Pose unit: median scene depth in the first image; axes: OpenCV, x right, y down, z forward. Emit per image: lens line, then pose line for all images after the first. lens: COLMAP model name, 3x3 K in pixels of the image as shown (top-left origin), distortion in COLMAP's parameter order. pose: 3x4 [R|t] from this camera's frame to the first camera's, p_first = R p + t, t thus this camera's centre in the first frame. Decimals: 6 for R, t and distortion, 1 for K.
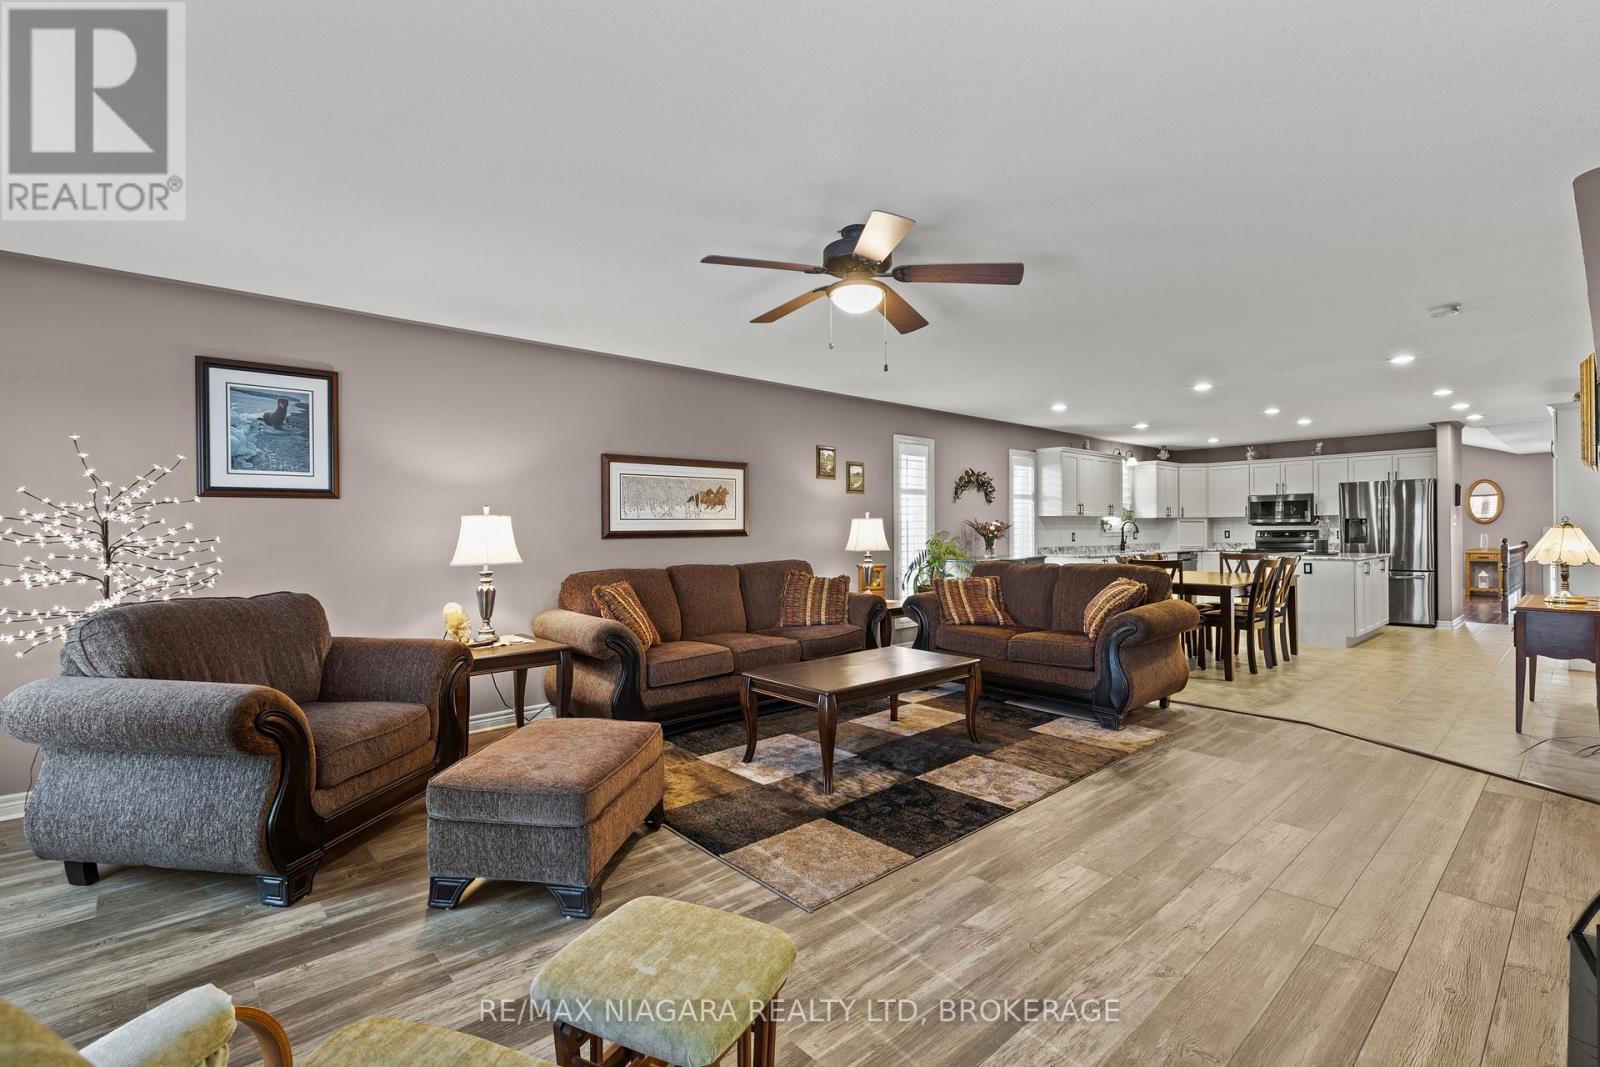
lens RADIAL K [[723.3, 0, 792.6], [0, 723.3, 530.9], [0, 0, 1]] dist [0.003178, 0.000316]
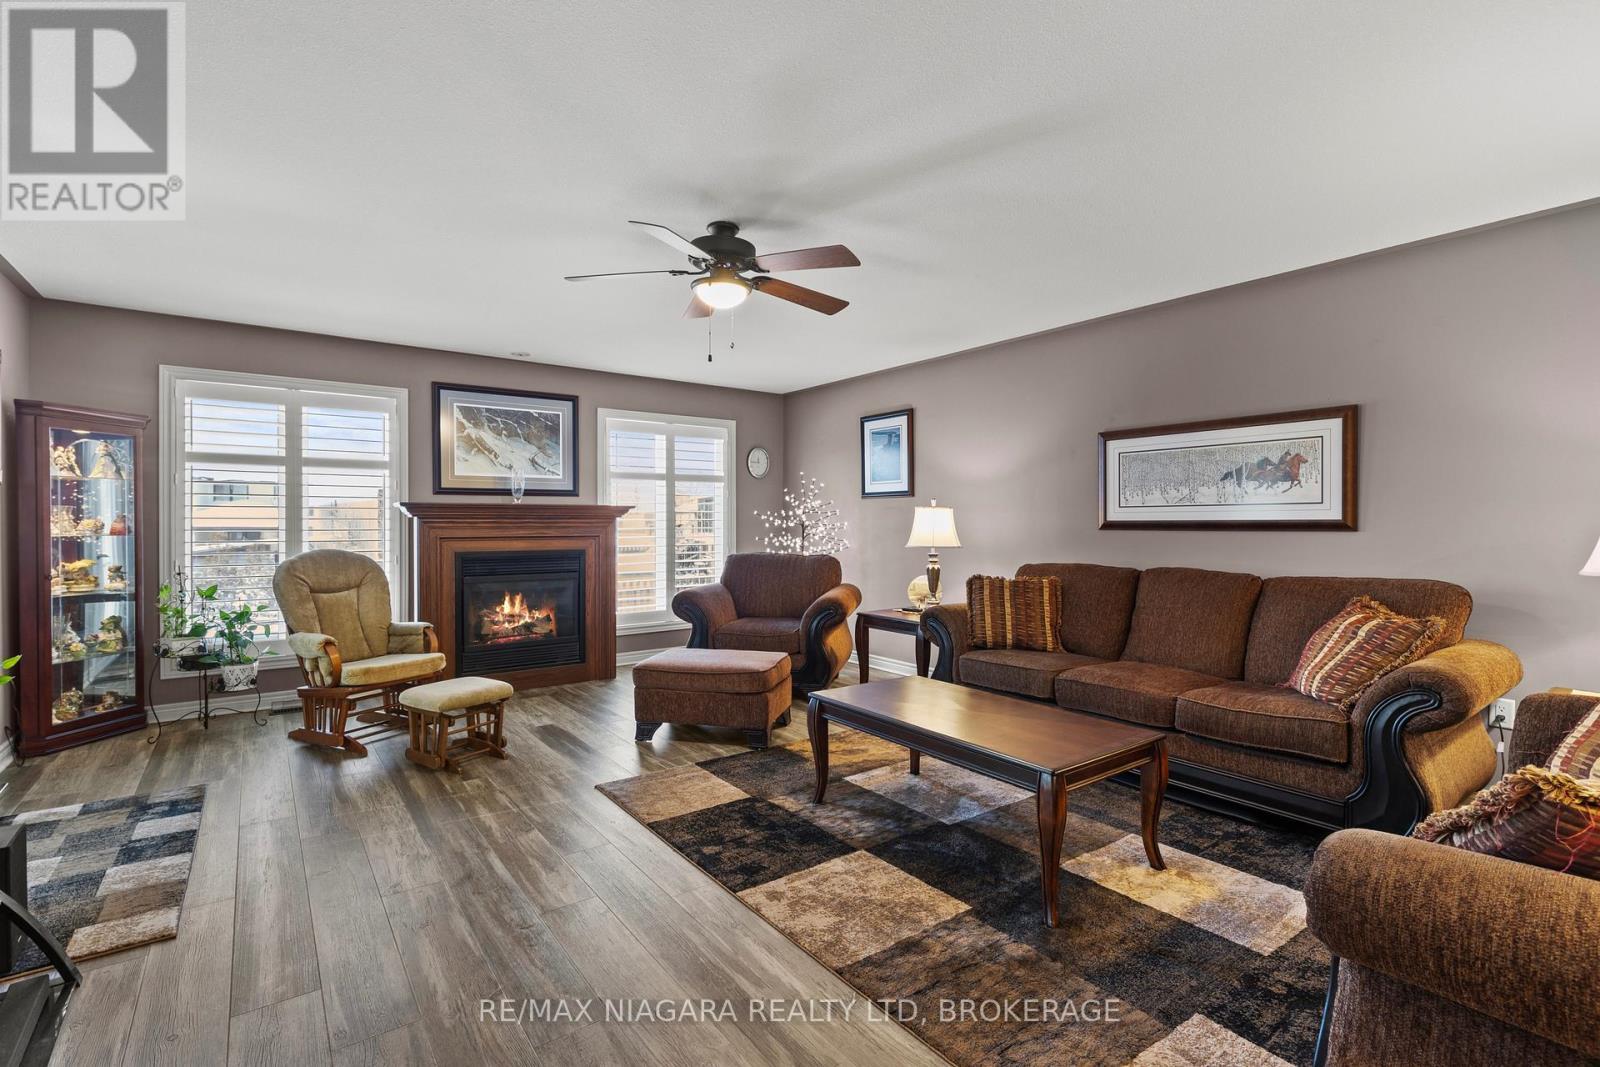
lens RADIAL K [[717.6, 0, 774.1], [0, 717.6, 530.3], [0, 0, 1]] dist [0.016410, 0.000131]
pose [[-0.100685, 0.021751, -0.994681, 0.787317], [-0.001499, 0.999757, 0.022014, -0.008222], [0.994917, 0.003708, -0.100628, 0.839834]]
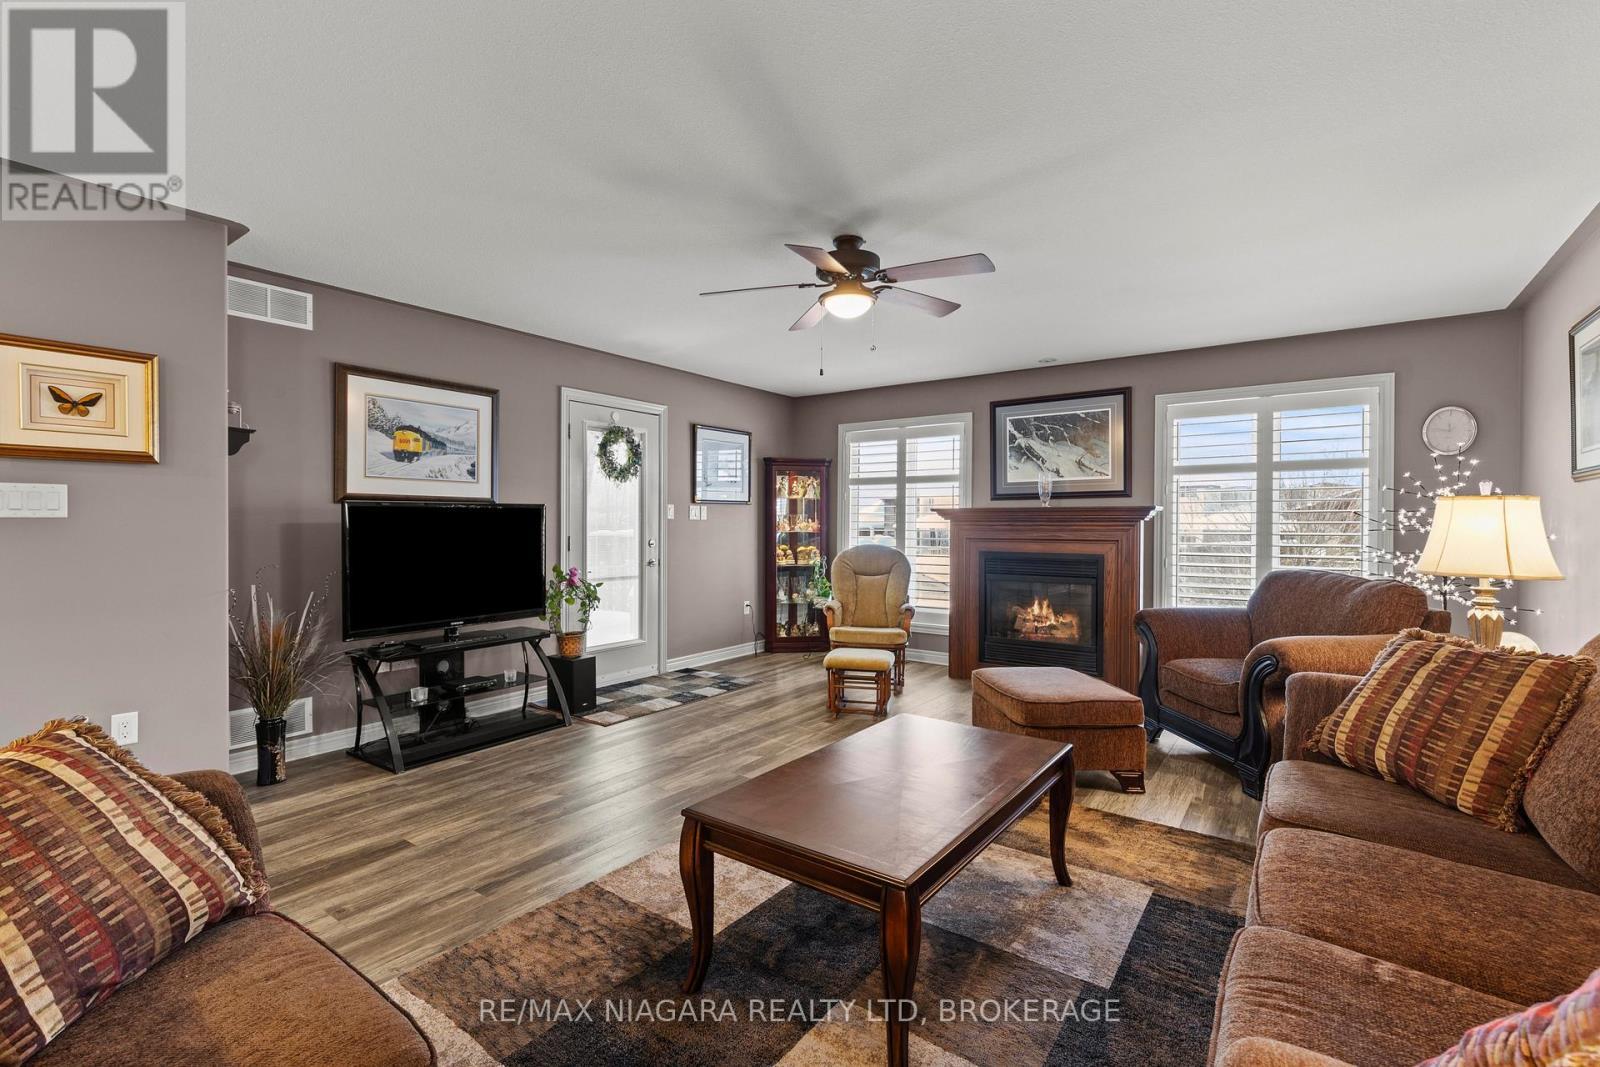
lens RADIAL K [[721.6, 0, 797.0], [0, 721.6, 524.7], [0, 0, 1]] dist [-0.000906, 0.000116]
pose [[-0.976313, 0.005745, -0.216289, 0.280774], [0.004858, 0.999977, 0.004634, -0.002767], [0.216310, 0.003473, -0.976318, 1.442720]]
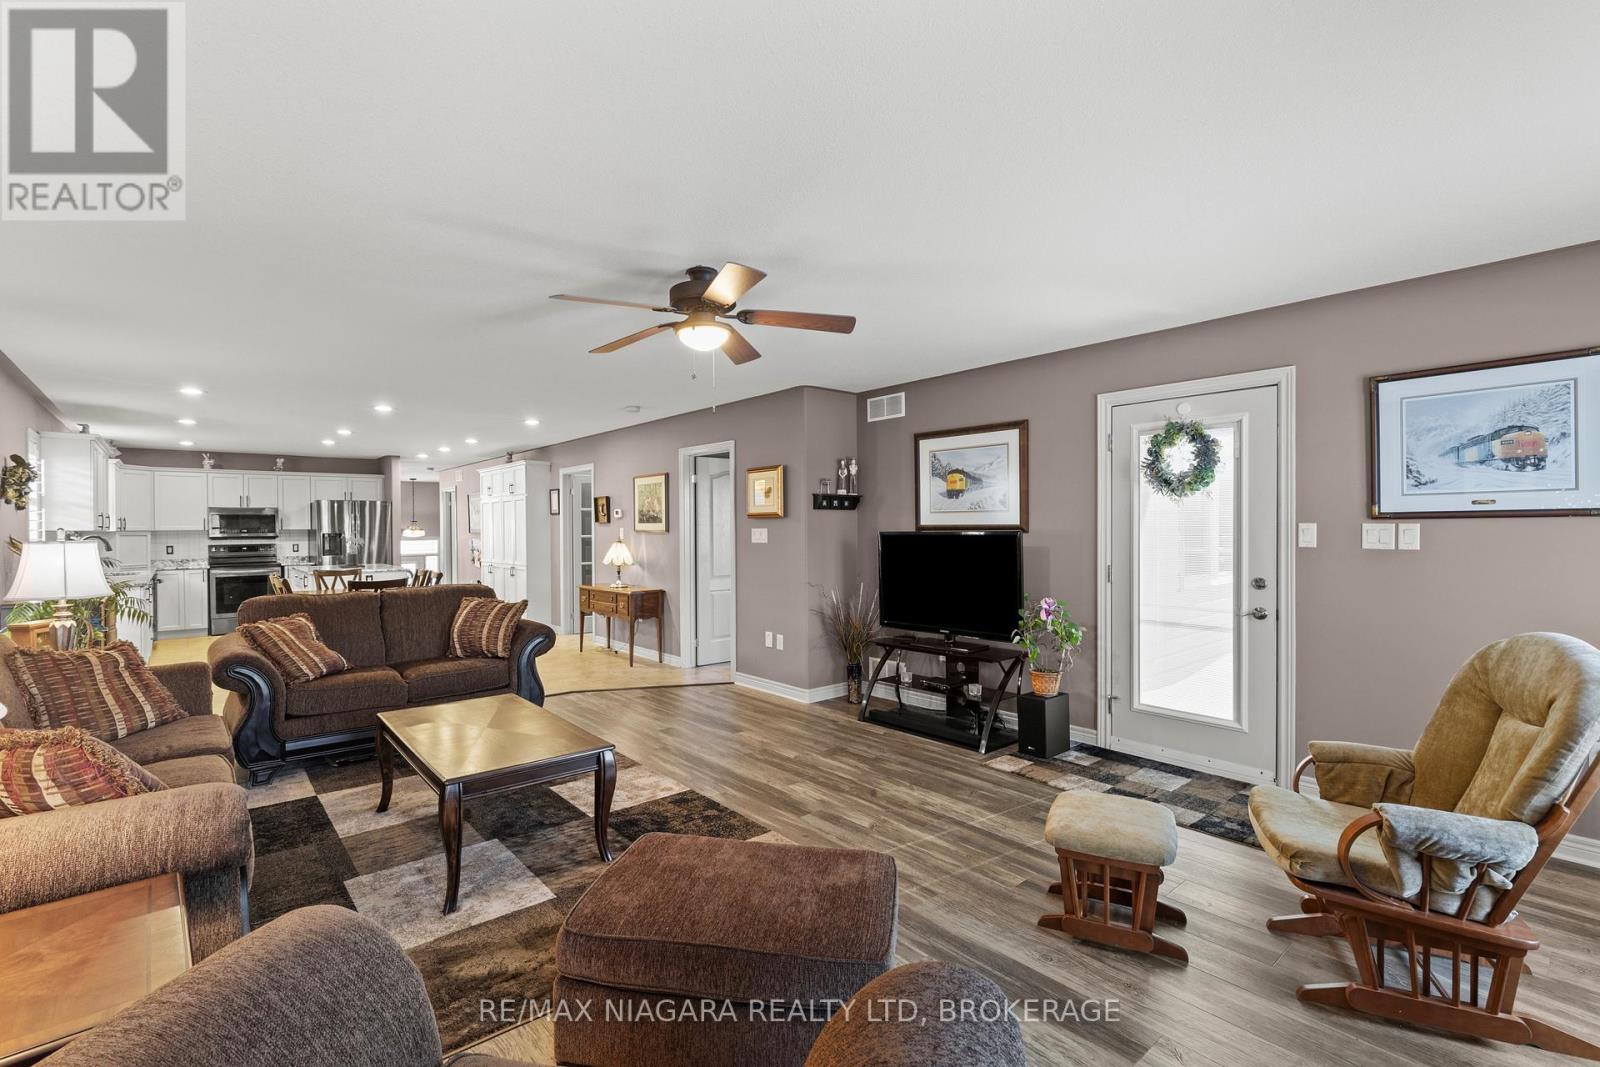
lens RADIAL K [[723.3, 0, 792.6], [0, 723.3, 530.9], [0, 0, 1]] dist [0.003178, 0.000316]
pose [[0.026389, 0.002563, 0.999648, -0.670327], [0.006477, 0.999975, -0.002735, -0.029339], [-0.999631, 0.006546, 0.026371, 0.601797]]
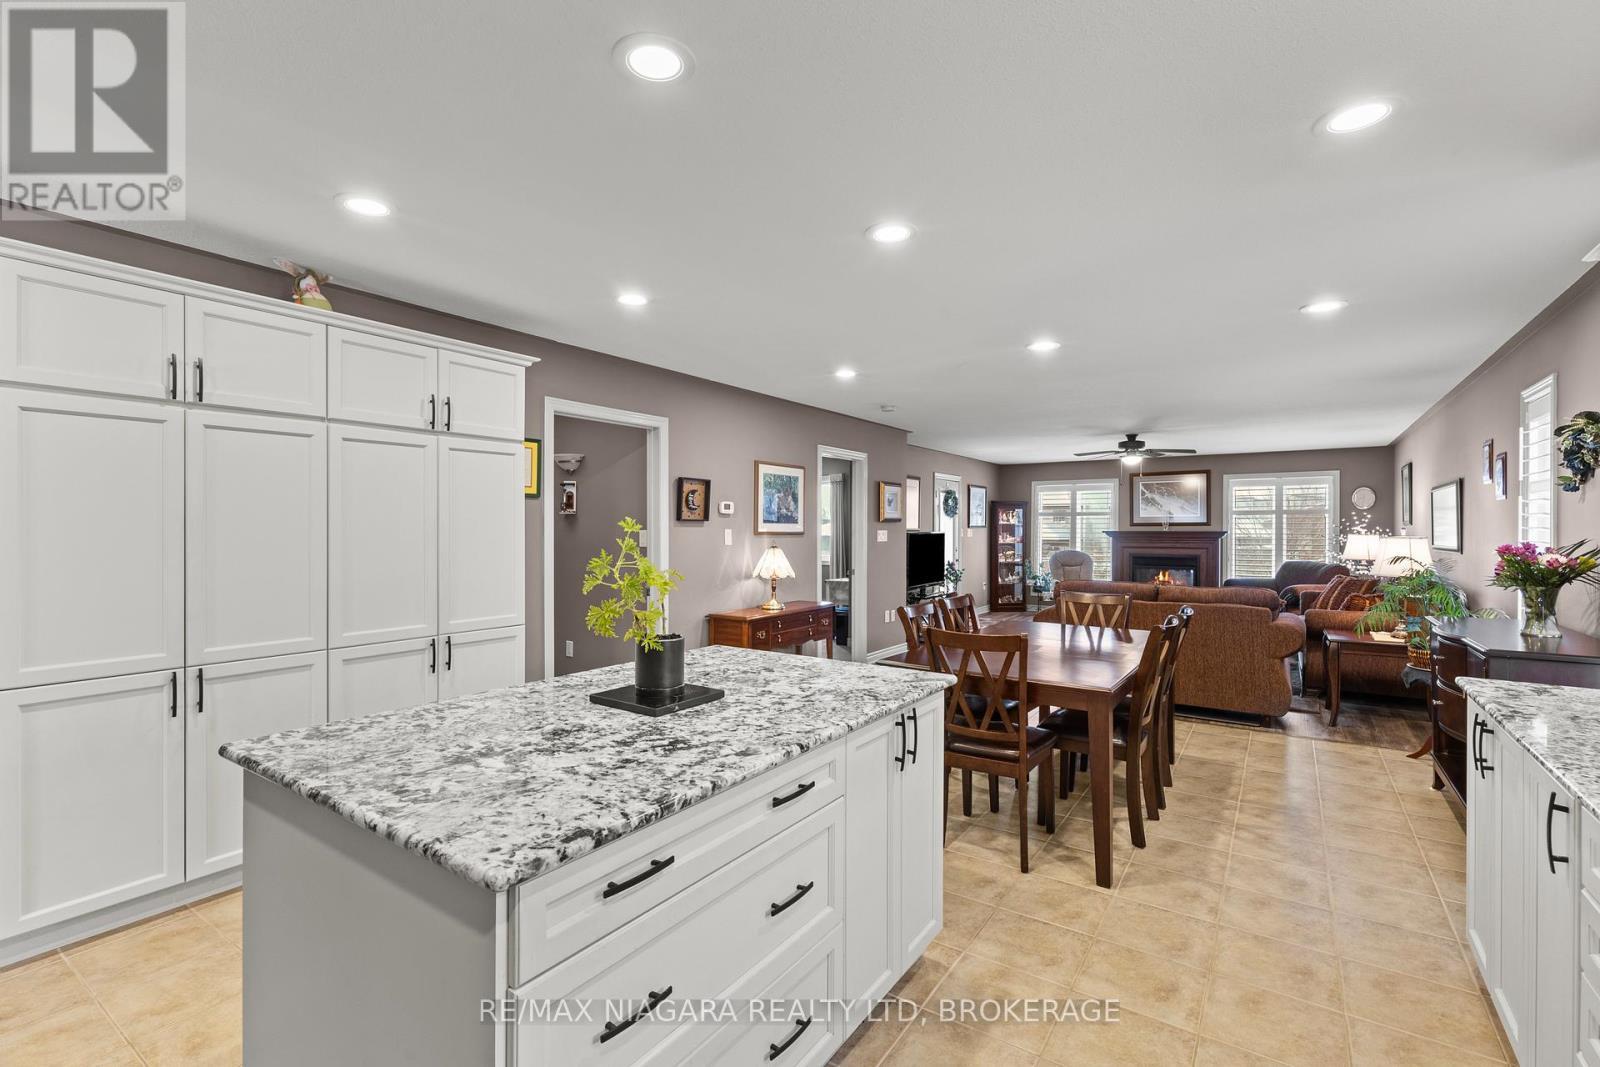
lens RADIAL K [[723.3, 0, 792.6], [0, 723.3, 530.9], [0, 0, 1]] dist [0.003178, 0.000316]
pose [[-0.970968, 0.008382, -0.239064, 1.449088], [0.007345, 0.999959, 0.005227, -0.048237], [0.239098, 0.003320, -0.970990, 2.429428]]
